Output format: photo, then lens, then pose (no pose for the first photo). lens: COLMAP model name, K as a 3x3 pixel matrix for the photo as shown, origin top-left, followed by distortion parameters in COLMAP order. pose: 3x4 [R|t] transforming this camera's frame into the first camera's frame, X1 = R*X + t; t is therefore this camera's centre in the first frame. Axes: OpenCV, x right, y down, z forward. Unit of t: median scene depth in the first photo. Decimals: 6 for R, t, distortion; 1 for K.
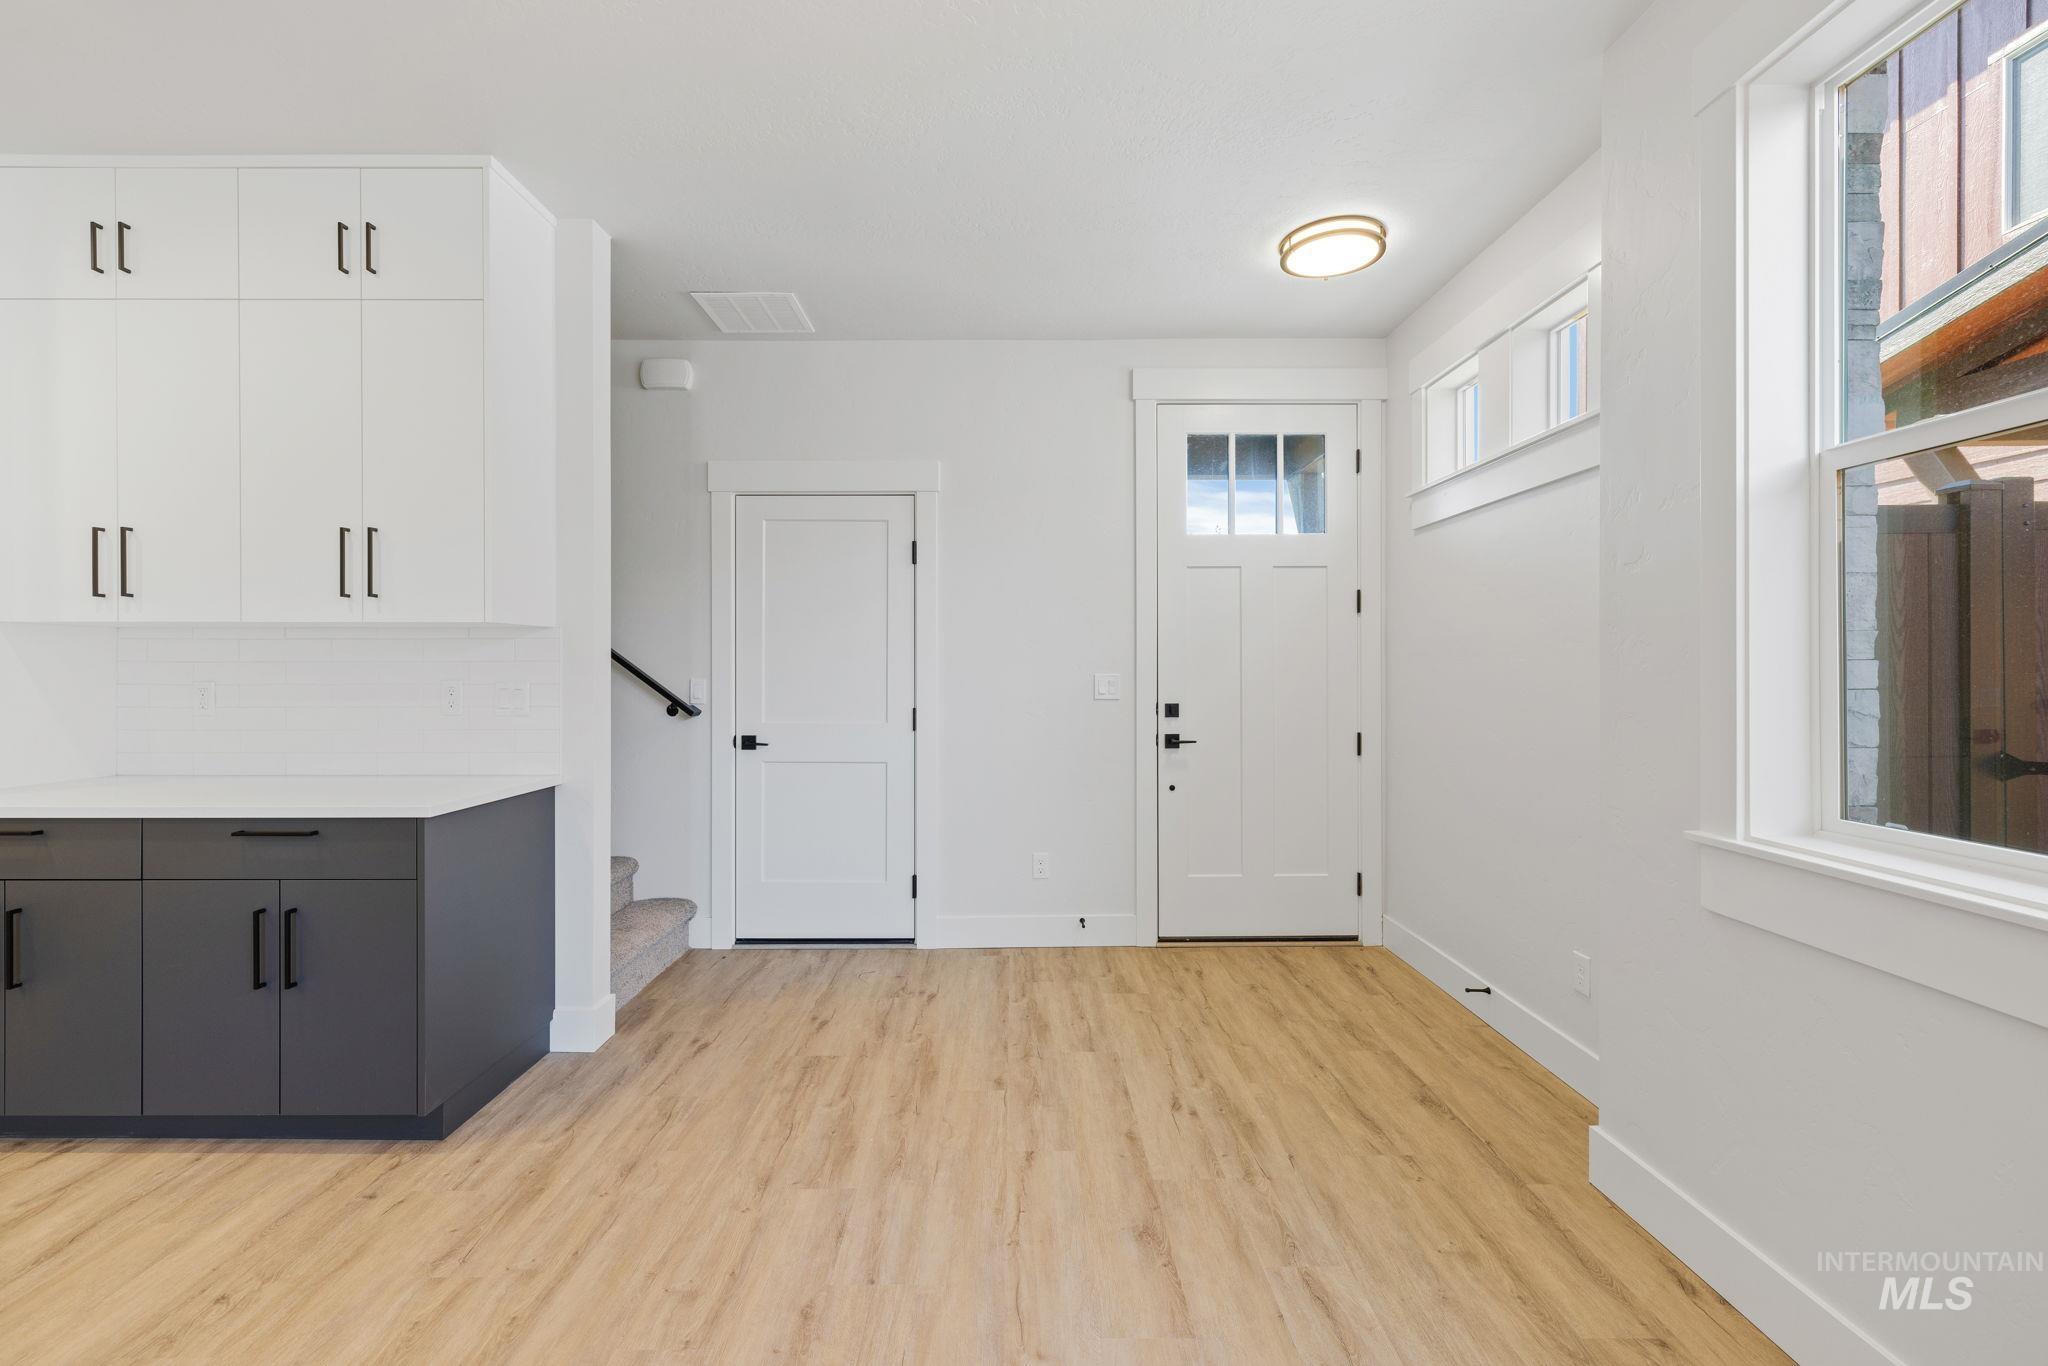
lens RADIAL K [[861.1, 0, 1038.4], [0, 861.1, 669.1], [0, 0, 1]] dist [0.007183, -0.002530]
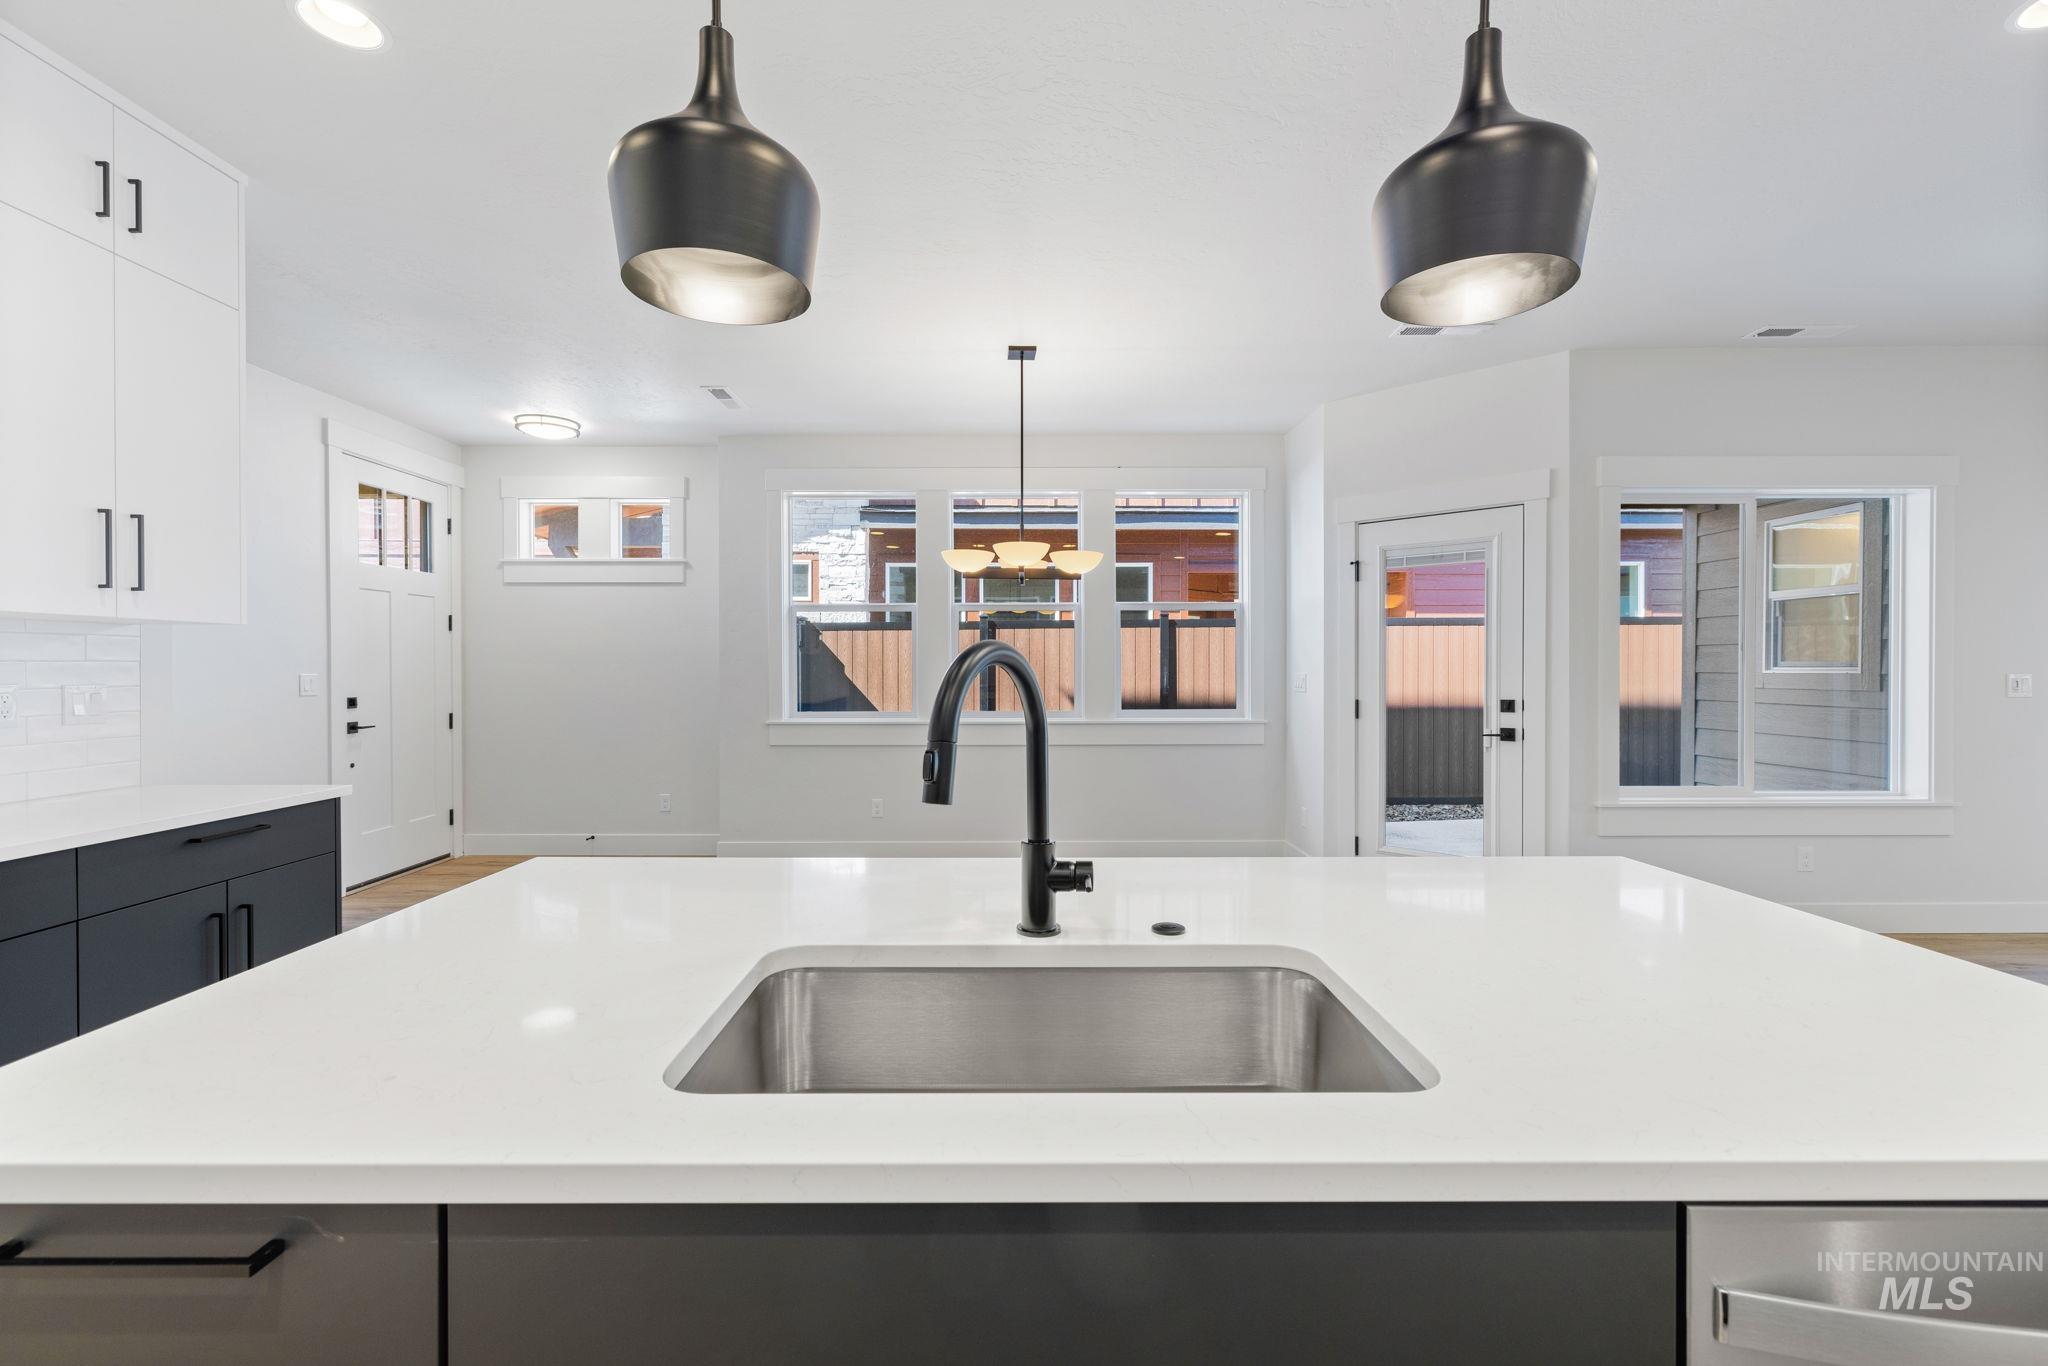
lens RADIAL K [[861.1, 0, 1016.6], [0, 861.1, 665.7], [0, 0, 1]] dist [0.007183, -0.002530]
pose [[-0.007538, 0.002474, 0.999969, -1.685647], [0.001626, 0.999996, -0.002462, -0.001404], [-0.999970, 0.001608, -0.007542, 0.084215]]
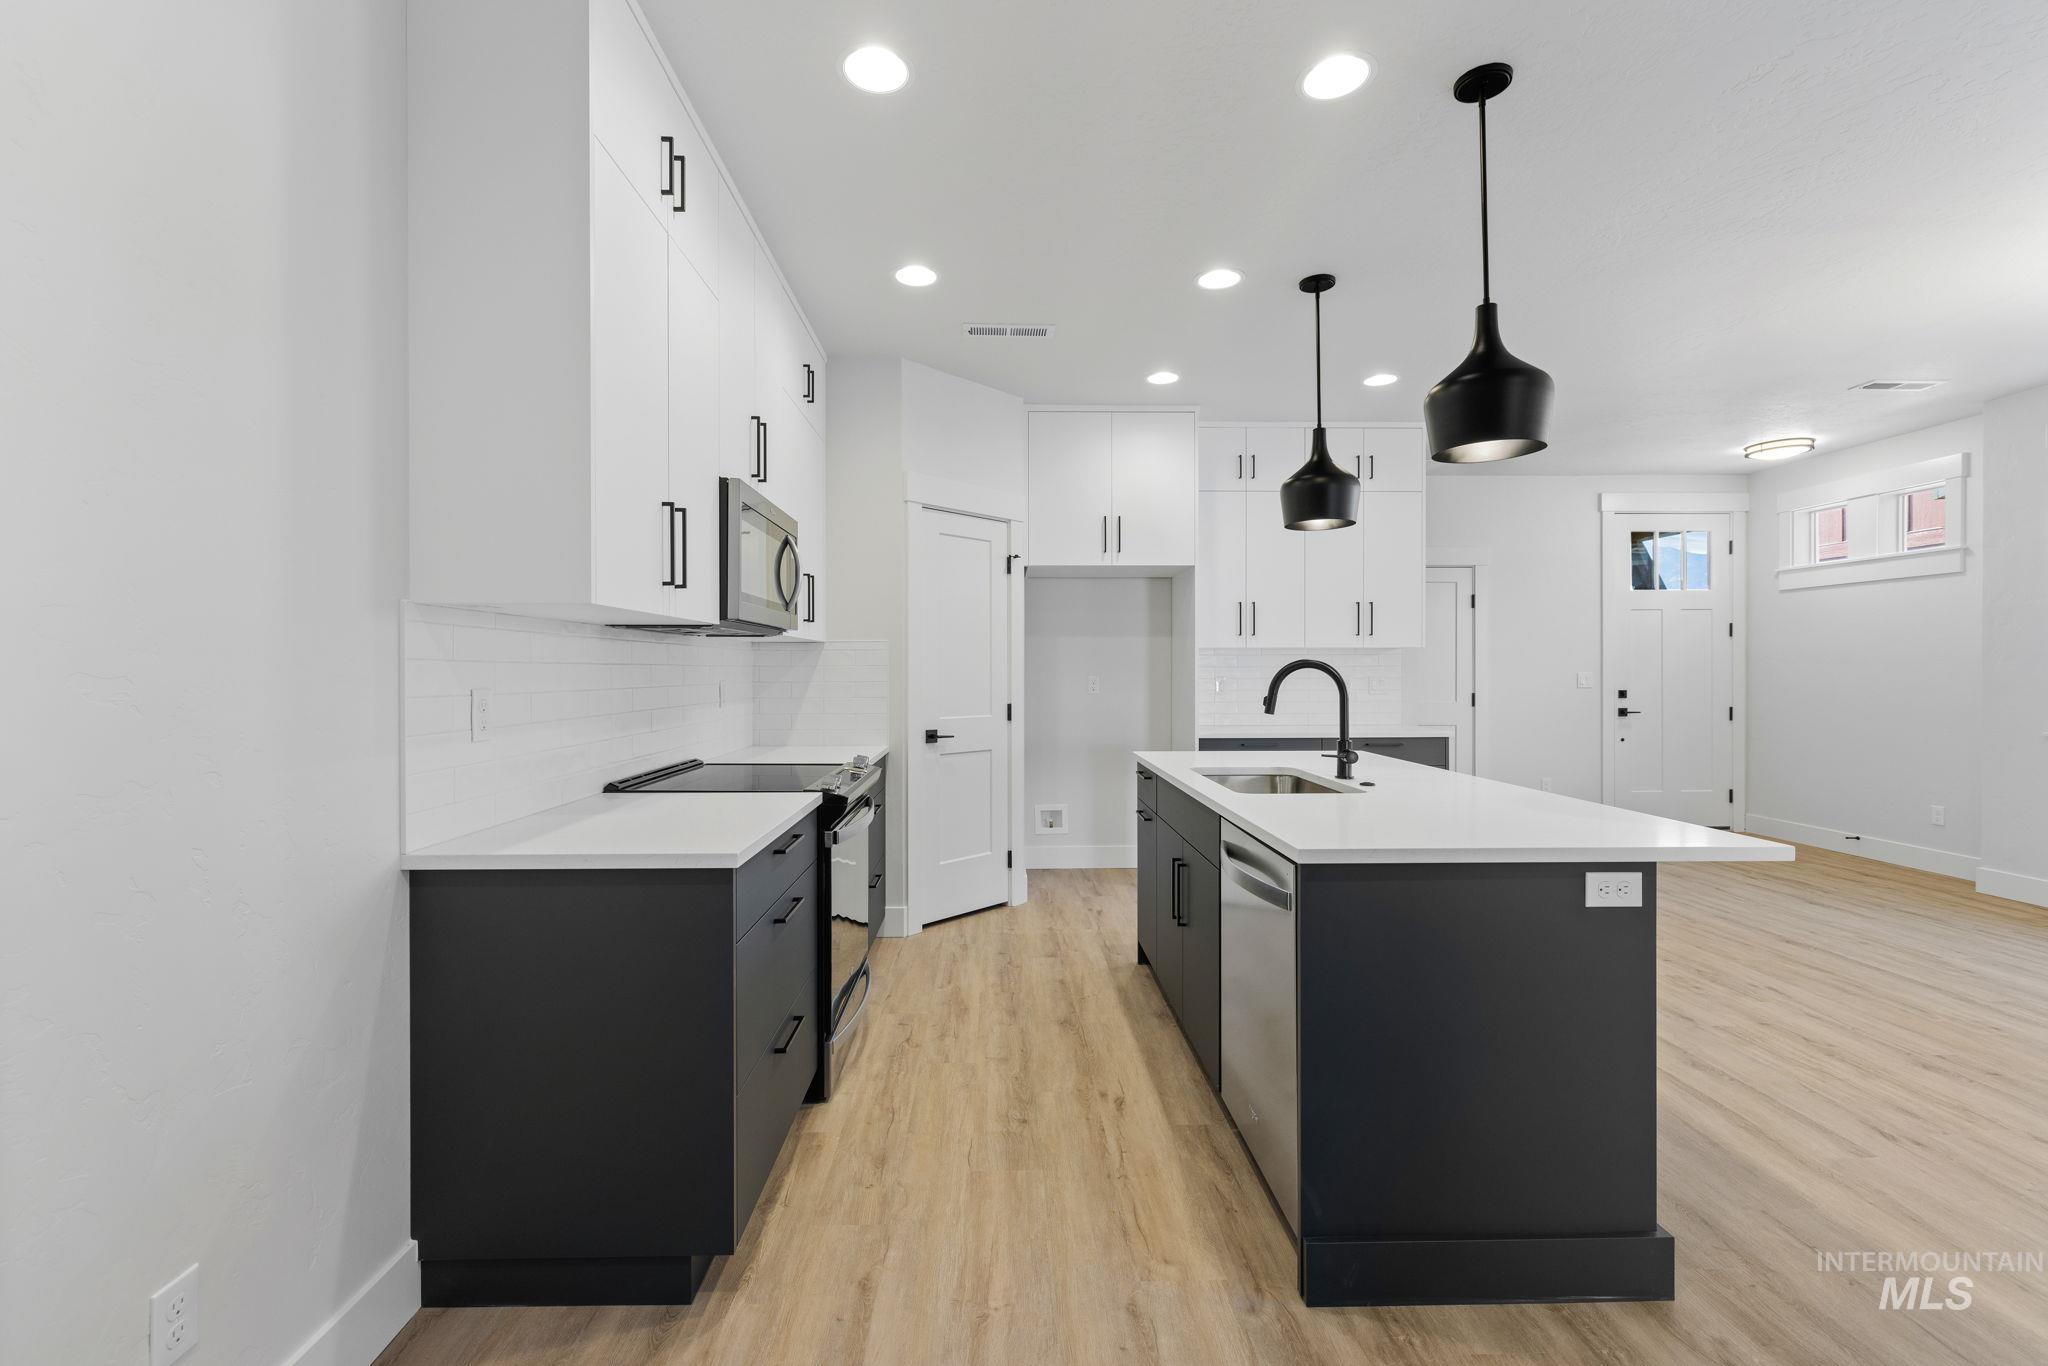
lens RADIAL K [[861.1, 0, 1007.7], [0, 861.1, 683.3], [0, 0, 1]] dist [0.007183, -0.002530]
pose [[0.999850, -0.002015, 0.017179, -1.679745], [0.001789, 0.999912, 0.013177, 0.003273], [-0.017204, -0.013144, 0.999766, -1.057883]]
